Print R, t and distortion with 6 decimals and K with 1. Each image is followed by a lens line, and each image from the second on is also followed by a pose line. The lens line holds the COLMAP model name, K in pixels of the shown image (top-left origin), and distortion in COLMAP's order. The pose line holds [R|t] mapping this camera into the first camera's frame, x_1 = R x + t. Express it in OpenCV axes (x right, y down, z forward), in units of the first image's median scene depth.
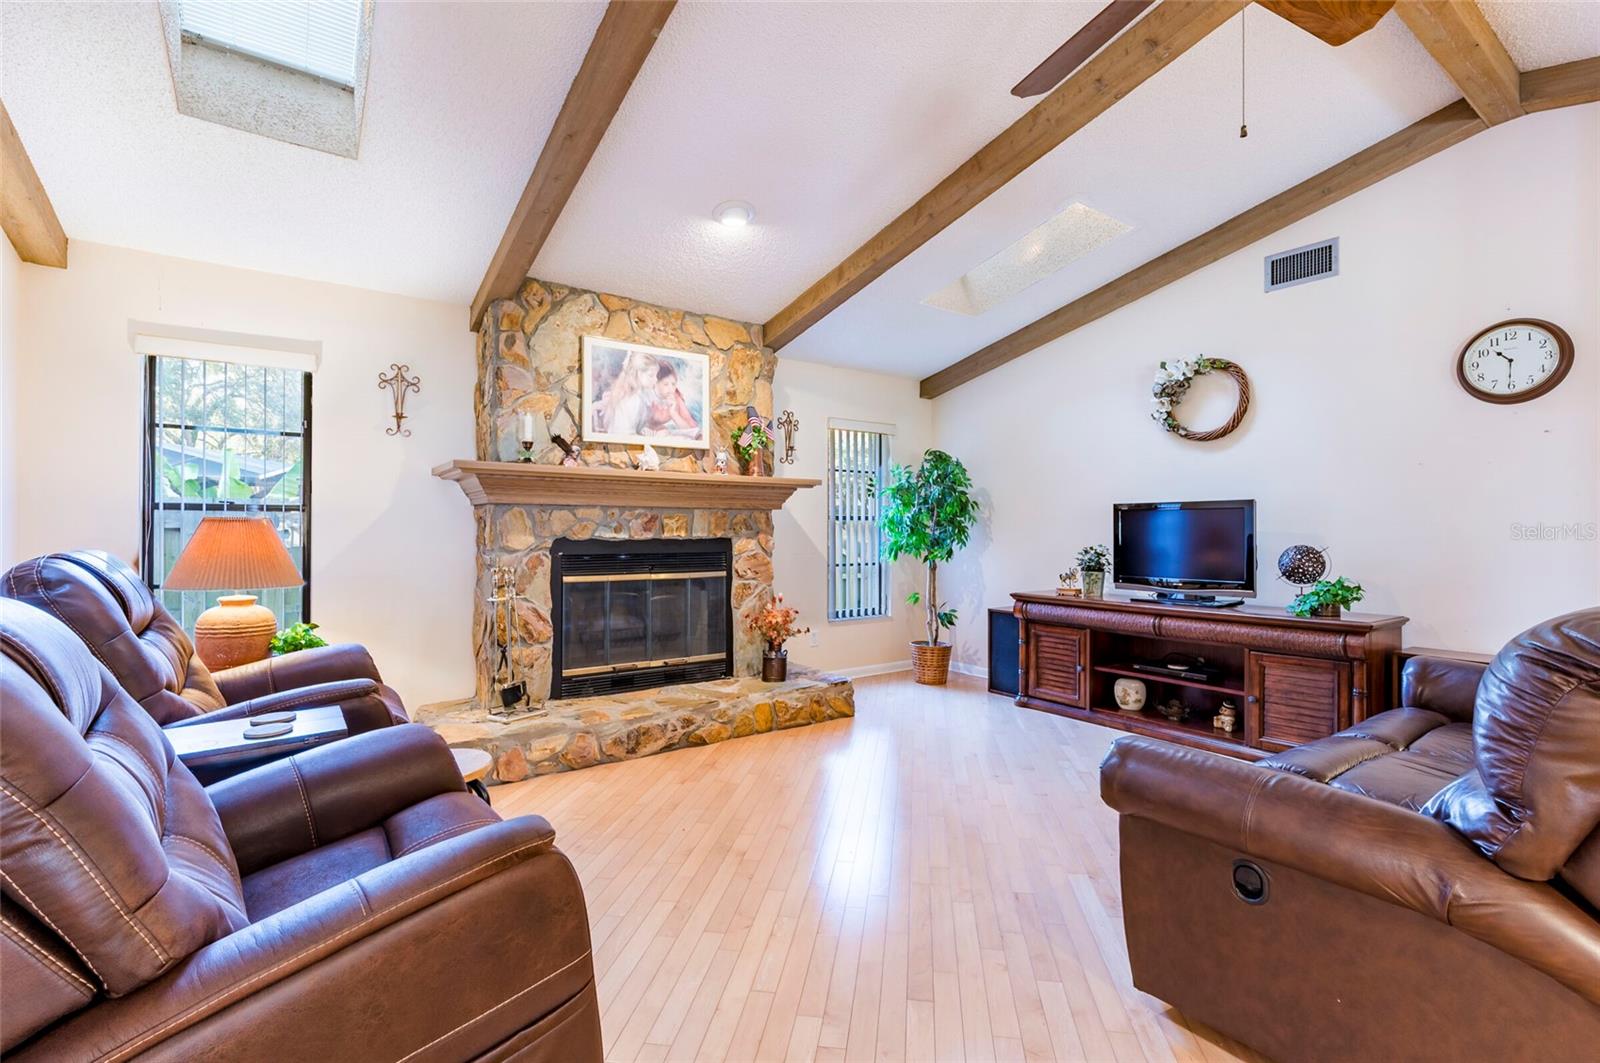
lens RADIAL K [[722.2, 0, 801.0], [0, 722.2, 524.5], [0, 0, 1]] dist [-0.000223, 0.000063]
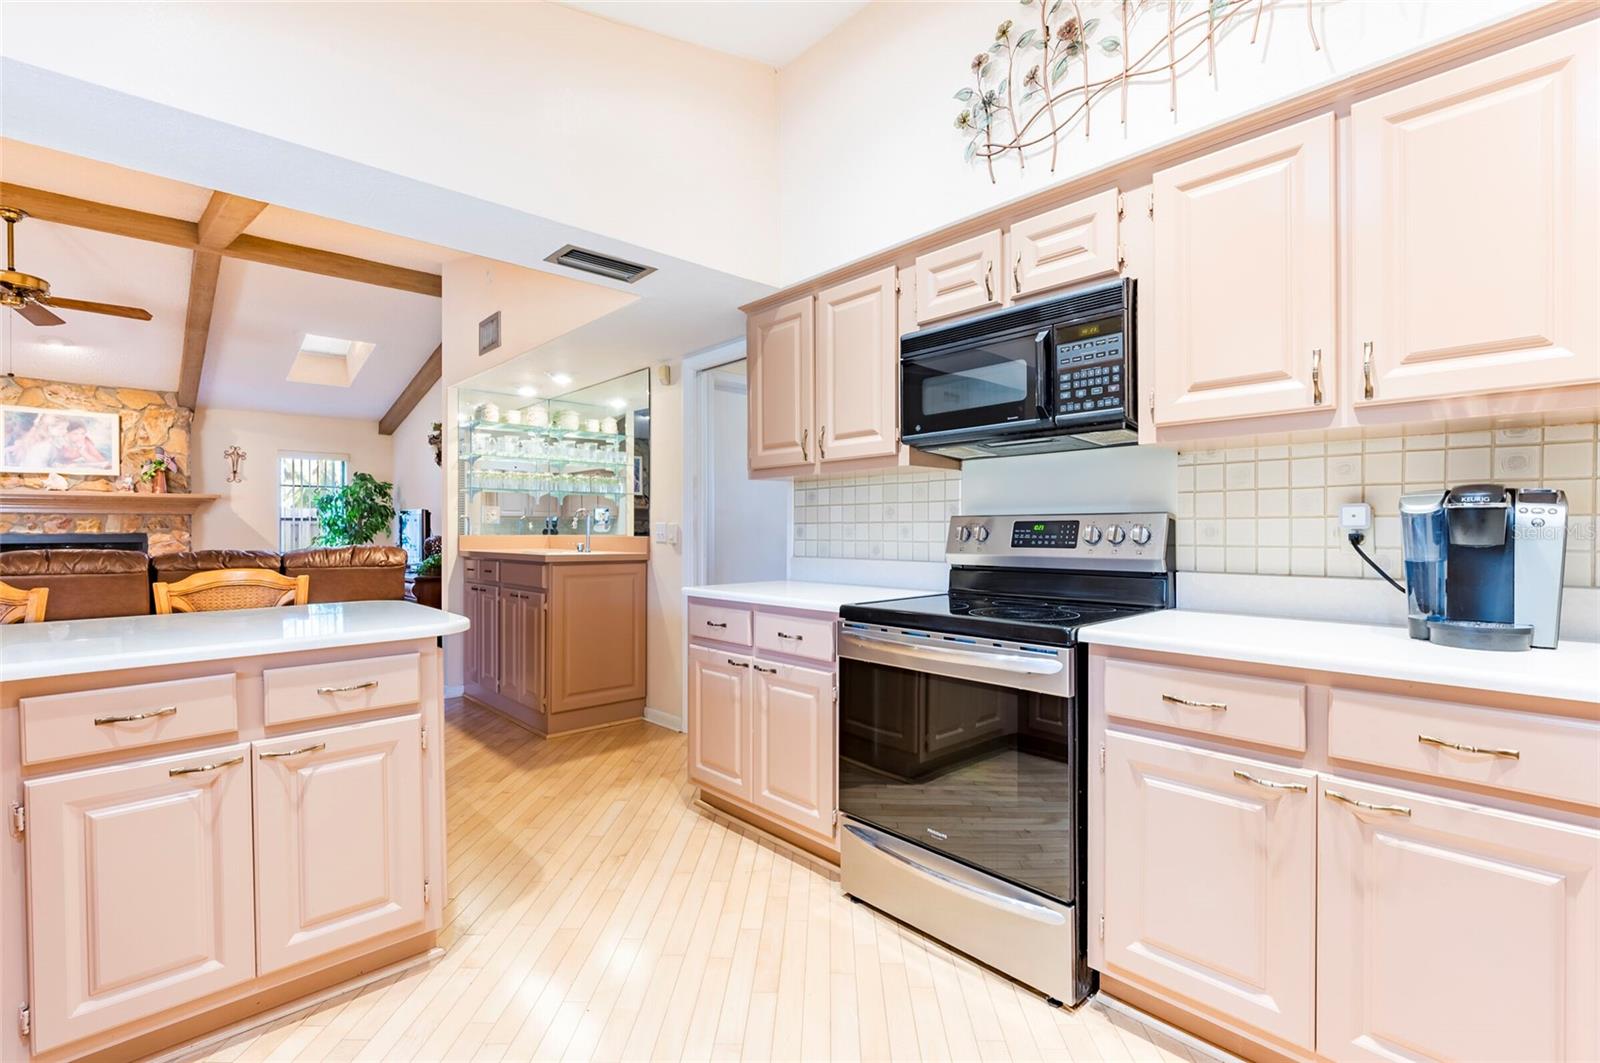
lens RADIAL K [[722.2, 0, 801.7], [0, 722.2, 531.9], [0, 0, 1]] dist [-0.000223, 0.000063]
pose [[0.991829, -0.005576, 0.127453, 1.171947], [0.004490, 0.999951, 0.008810, 0.009419], [-0.127496, -0.008166, 0.991805, -0.747271]]
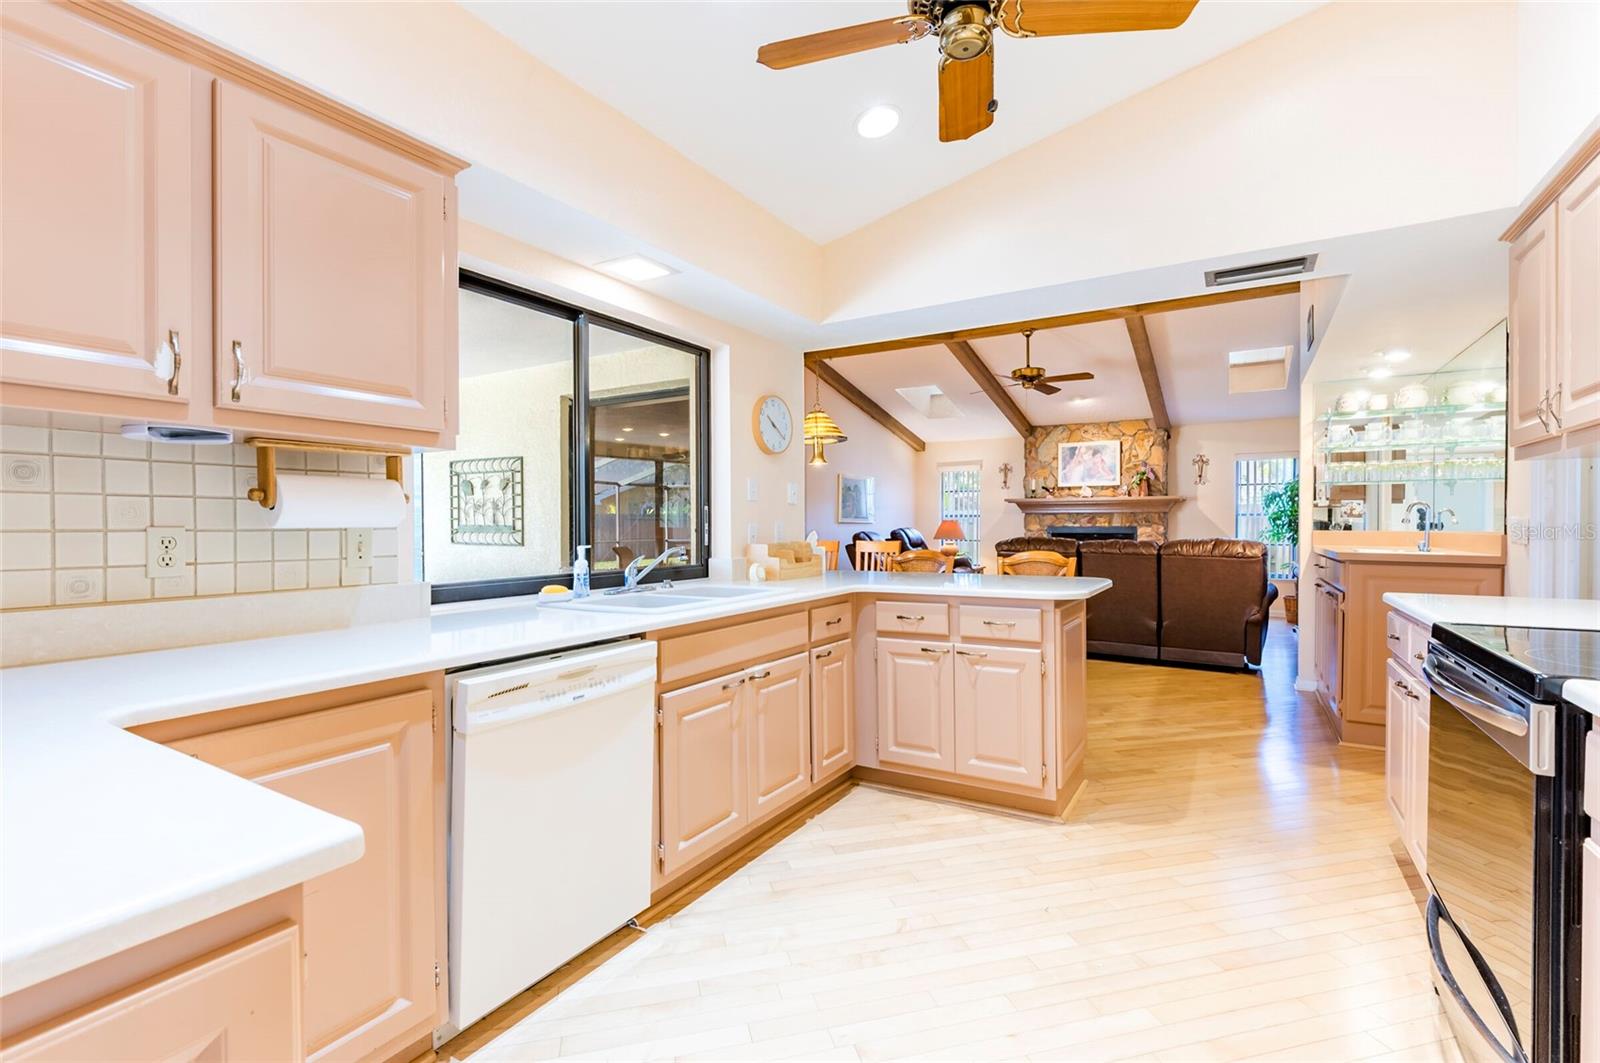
lens RADIAL K [[722.2, 0, 793.1], [0, 722.2, 529.6], [0, 0, 1]] dist [-0.000223, 0.000063]
pose [[0.384147, 0.002553, -0.923268, 1.535382], [0.007510, 0.999954, 0.005890, 0.008344], [0.923241, -0.009197, 0.384110, -0.740589]]
